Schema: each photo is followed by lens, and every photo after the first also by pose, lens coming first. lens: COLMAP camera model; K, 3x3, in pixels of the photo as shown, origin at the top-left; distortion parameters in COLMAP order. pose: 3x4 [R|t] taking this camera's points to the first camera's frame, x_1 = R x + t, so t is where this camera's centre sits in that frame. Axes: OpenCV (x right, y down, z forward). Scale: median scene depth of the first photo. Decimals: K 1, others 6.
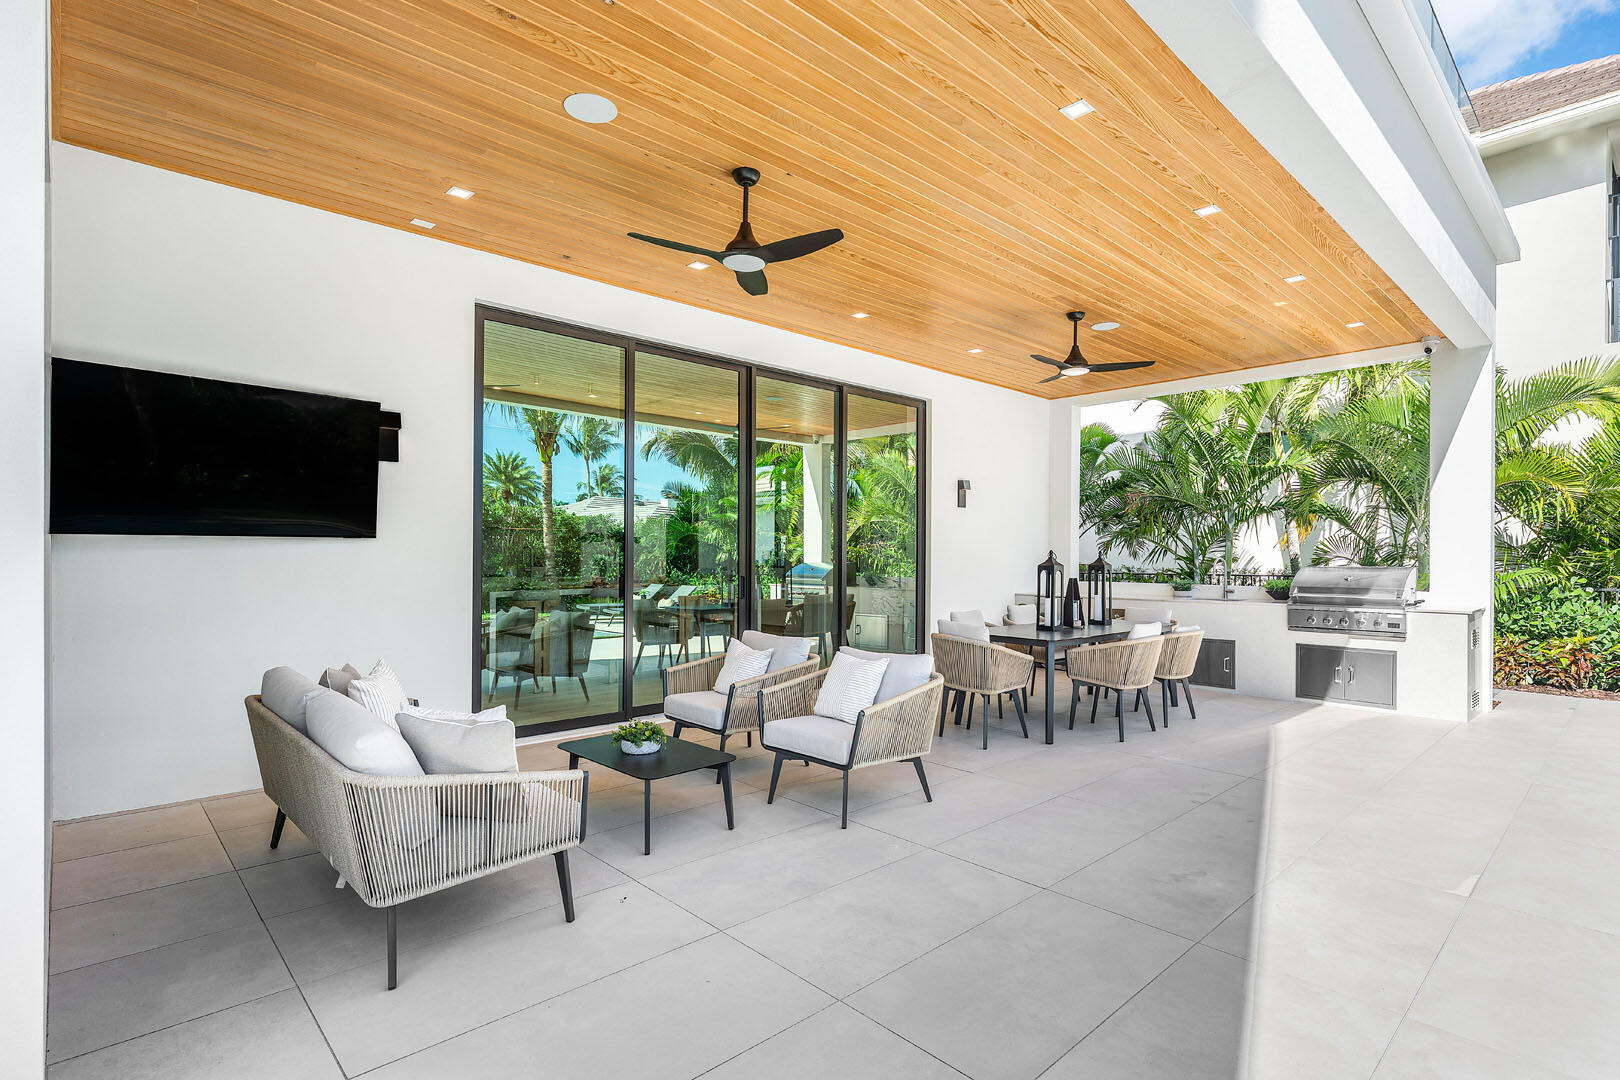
lens RADIAL K [[789.9, 0, 810.0], [0, 789.9, 540.0], [0, 0, 1]] dist [0.001665, 0.000191]
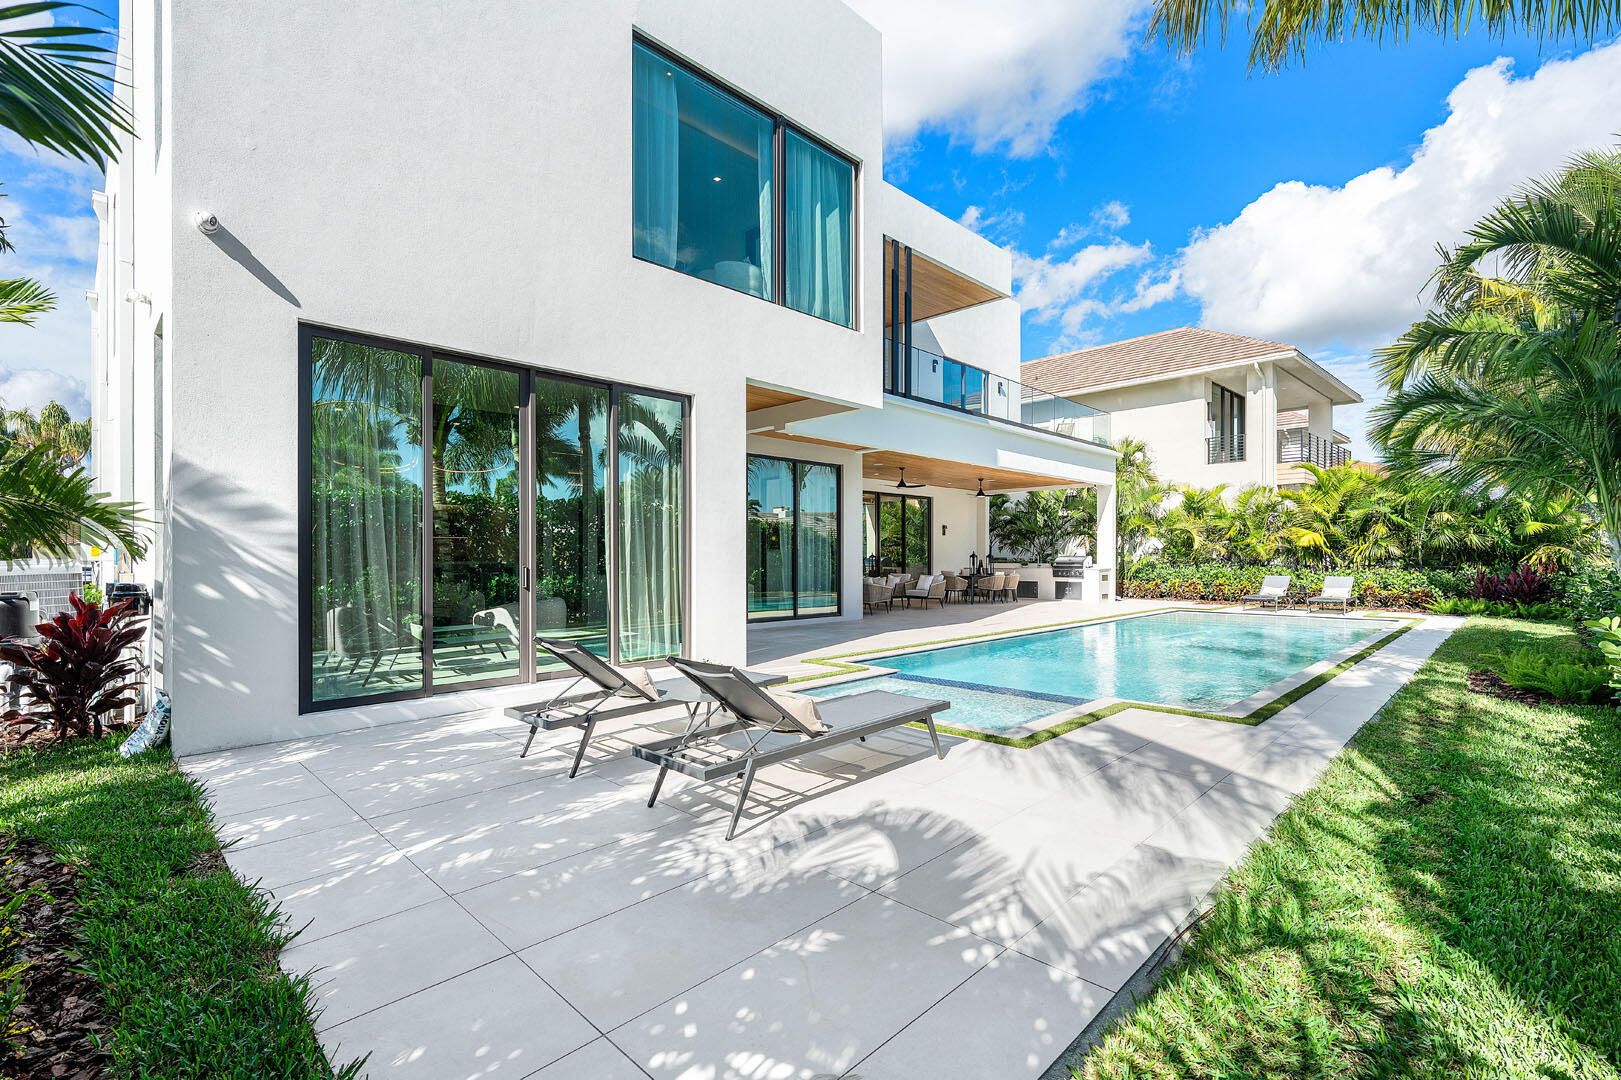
lens RADIAL K [[729.0, 0, 813.6], [0, 729.0, 549.4], [0, 0, 1]] dist [-0.000115, -0.000009]
pose [[0.998961, -0.006890, 0.045055, -0.454890], [0.006508, 0.999942, 0.008608, -0.021402], [-0.045112, -0.008306, 0.998947, -1.826992]]
